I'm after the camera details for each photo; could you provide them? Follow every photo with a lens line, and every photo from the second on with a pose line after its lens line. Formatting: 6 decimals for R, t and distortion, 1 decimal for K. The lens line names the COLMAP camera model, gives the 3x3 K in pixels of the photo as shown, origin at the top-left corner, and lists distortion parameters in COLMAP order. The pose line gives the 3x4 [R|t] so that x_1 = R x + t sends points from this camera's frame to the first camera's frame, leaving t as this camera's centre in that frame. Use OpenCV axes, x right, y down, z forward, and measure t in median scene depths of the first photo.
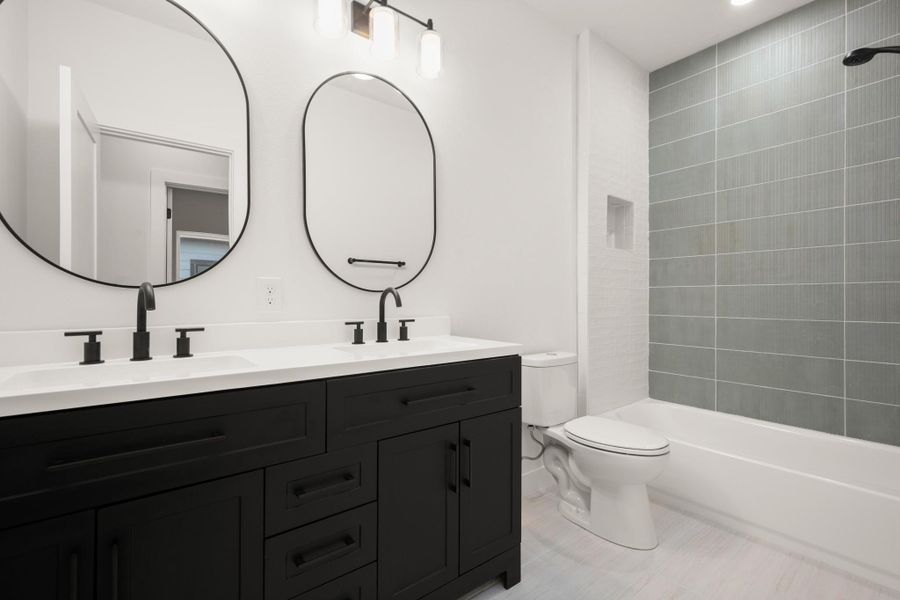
lens RADIAL K [[411.6, 0, 437.3], [0, 411.6, 309.0], [0, 0, 1]] dist [-0.019200, 0.000134]
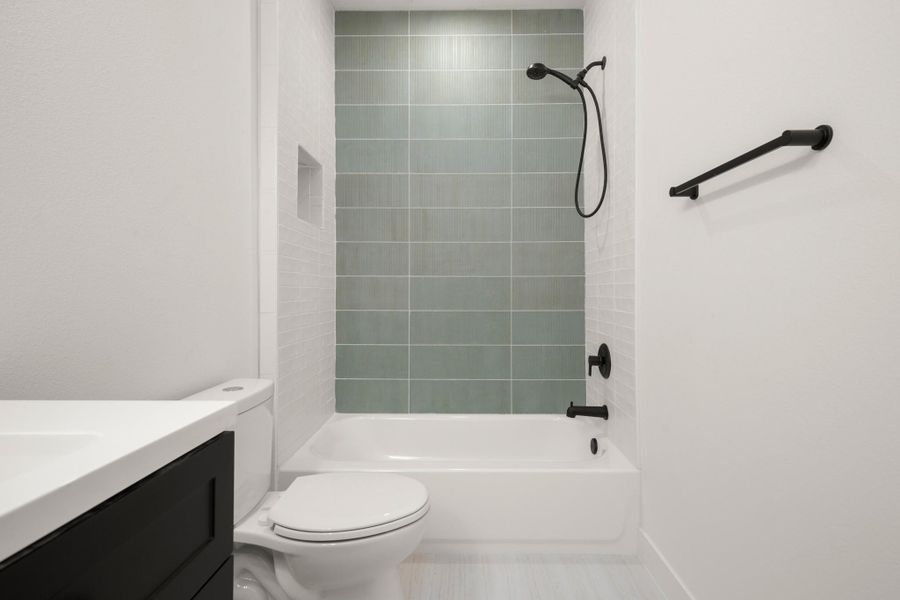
lens RADIAL K [[412.1, 0, 456.8], [0, 412.1, 291.2], [0, 0, 1]] dist [0.011221, 0.000009]
pose [[0.596362, -0.001363, 0.802715, 0.004588], [0.018264, 0.999763, -0.011871, -0.010527], [-0.802508, 0.021740, 0.596245, 0.357293]]
